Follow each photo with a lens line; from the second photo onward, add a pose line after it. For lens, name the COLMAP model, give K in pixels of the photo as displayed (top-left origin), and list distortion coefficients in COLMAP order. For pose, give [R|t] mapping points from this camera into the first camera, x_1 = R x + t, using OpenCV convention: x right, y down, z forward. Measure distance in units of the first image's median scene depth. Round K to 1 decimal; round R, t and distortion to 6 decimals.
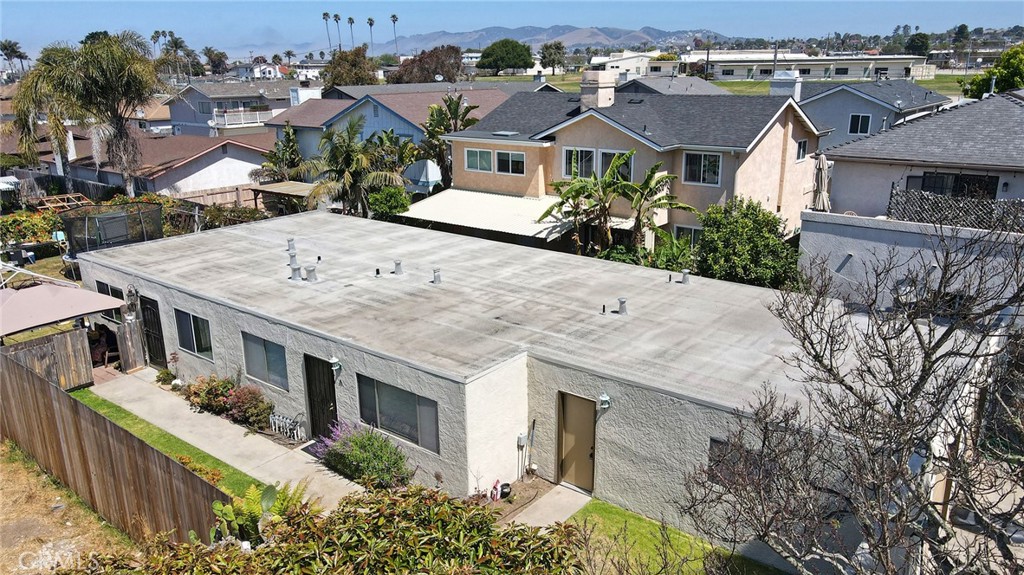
lens RADIAL K [[746.7, 0, 511.1], [0, 746.7, 288.4], [0, 0, 1]] dist [0.010213, 0.011867]
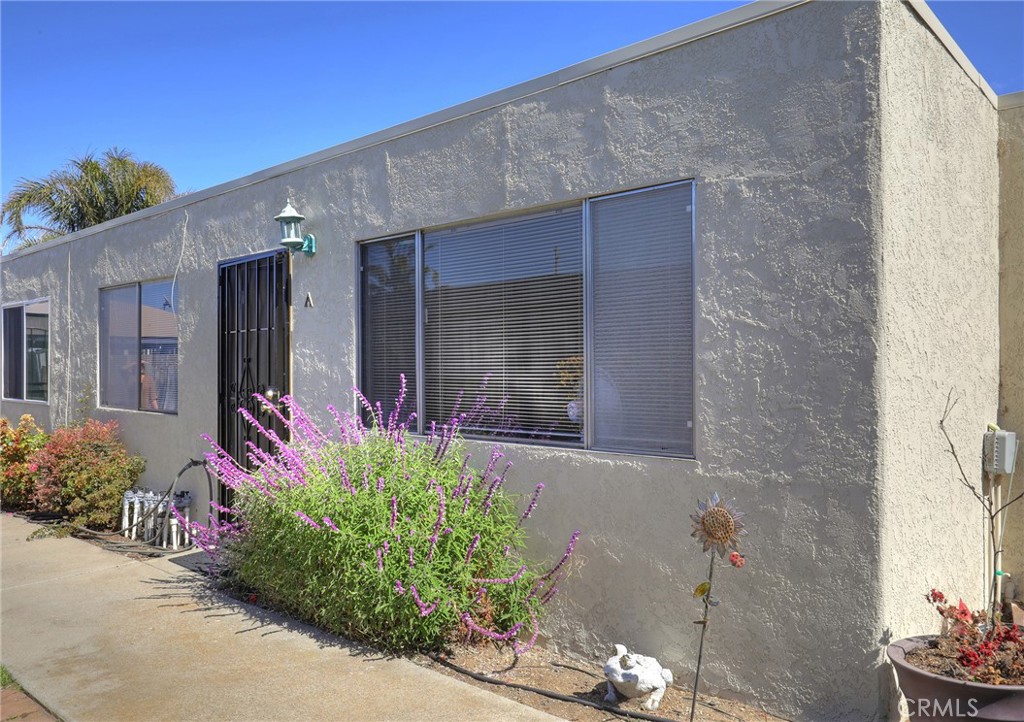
lens RADIAL K [[773.1, 0, 553.1], [0, 773.1, 376.5], [0, 0, 1]] dist [0.004059, 0.007783]
pose [[0.998930, 0.010697, -0.044995, -0.085468], [-0.022576, 0.961879, -0.272541, 0.180350], [0.040365, 0.273265, 0.961092, 0.537191]]
